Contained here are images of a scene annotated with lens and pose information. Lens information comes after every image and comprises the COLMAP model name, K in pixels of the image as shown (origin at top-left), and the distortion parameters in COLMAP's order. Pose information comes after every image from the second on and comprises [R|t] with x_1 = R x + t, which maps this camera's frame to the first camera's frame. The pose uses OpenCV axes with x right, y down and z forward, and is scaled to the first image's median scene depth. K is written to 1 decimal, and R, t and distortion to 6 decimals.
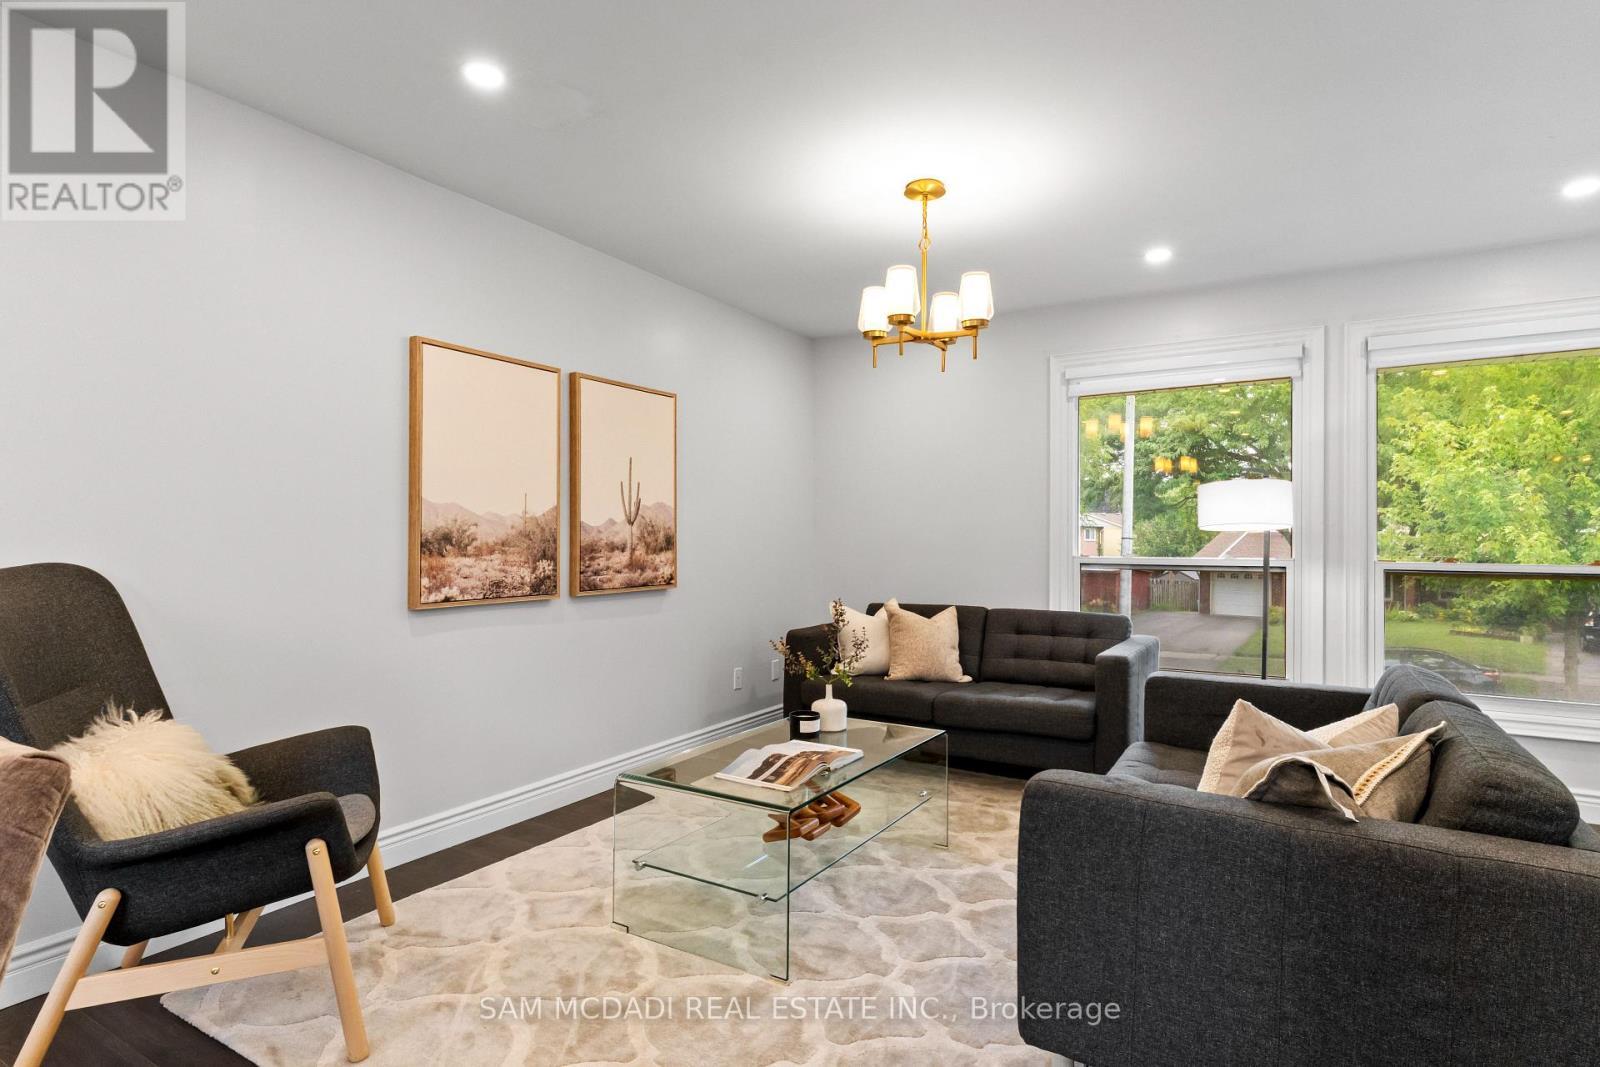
lens RADIAL K [[829.9, 0, 800.5], [0, 829.9, 540.1], [0, 0, 1]] dist [0.005721, 0.001358]
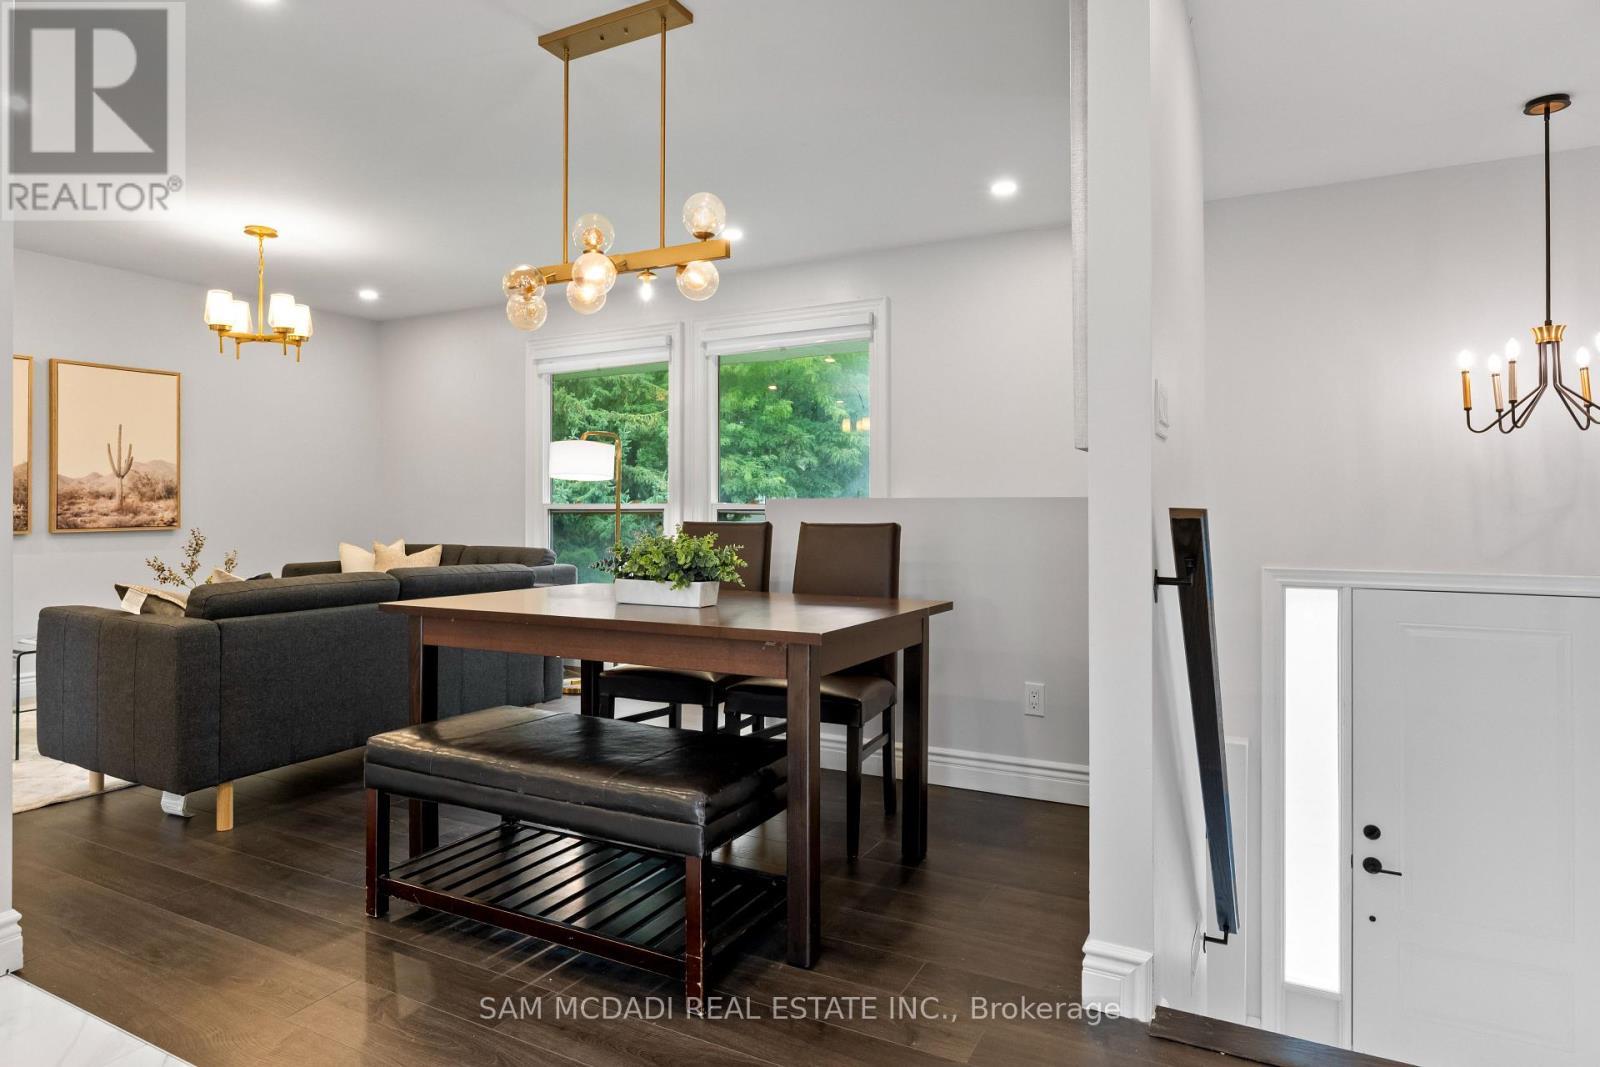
lens RADIAL K [[904.4, 0, 798.6], [0, 904.4, 523.0], [0, 0, 1]] dist [0.000632, 0.000135]
pose [[0.997836, -0.006698, 0.065417, 0.728076], [0.005624, 0.999847, 0.016591, 0.033025], [-0.065518, -0.016187, 0.997720, -0.435589]]
